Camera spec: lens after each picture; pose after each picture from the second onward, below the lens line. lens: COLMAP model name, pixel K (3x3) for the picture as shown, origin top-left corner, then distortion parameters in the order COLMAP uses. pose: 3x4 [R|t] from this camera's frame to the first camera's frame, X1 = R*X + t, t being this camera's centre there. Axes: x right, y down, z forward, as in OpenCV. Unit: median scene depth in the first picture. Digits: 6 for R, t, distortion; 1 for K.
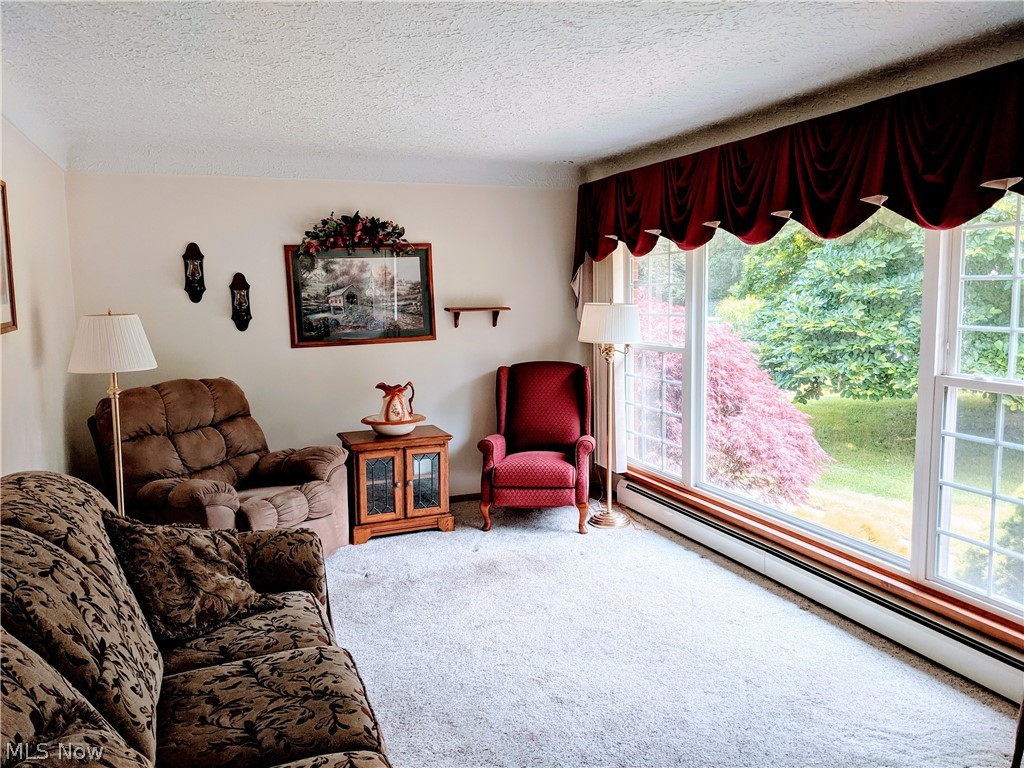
lens RADIAL K [[825.8, 0, 517.1], [0, 825.8, 384.7], [0, 0, 1]] dist [0.104364, -0.196005]
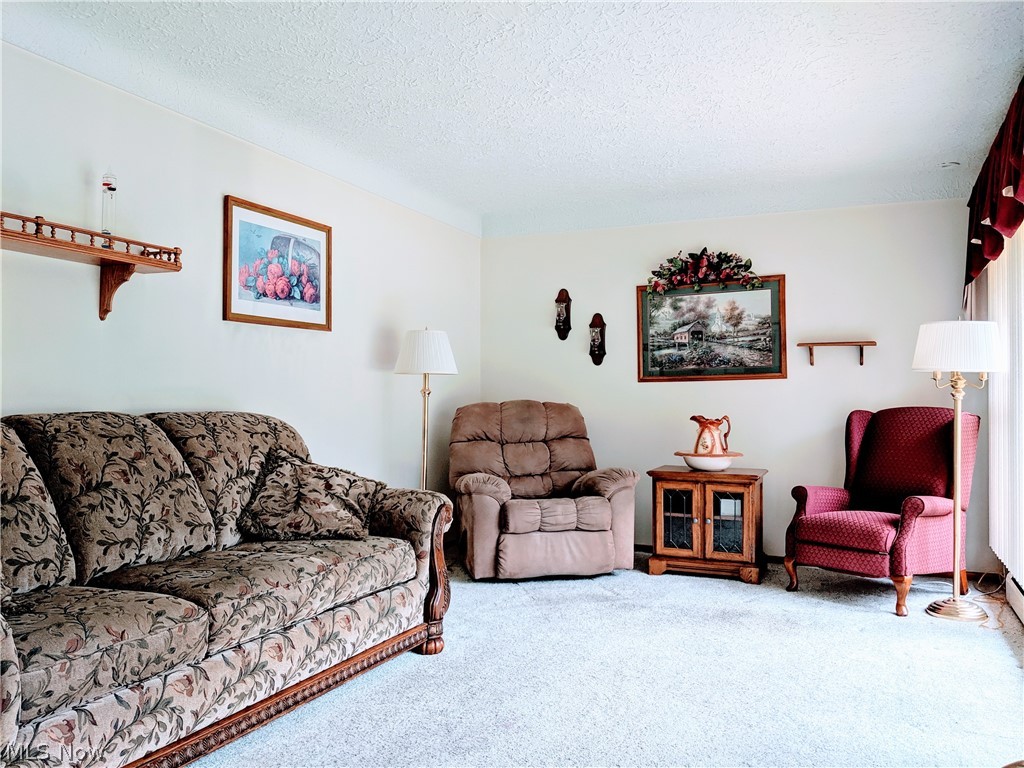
lens RADIAL K [[825.8, 0, 517.1], [0, 825.8, 384.7], [0, 0, 1]] dist [0.104364, -0.196005]
pose [[0.691982, 0.005499, -0.721894, 0.379551], [-0.103476, 0.990401, -0.091644, 0.071173], [0.714461, 0.138114, 0.685908, 0.170609]]
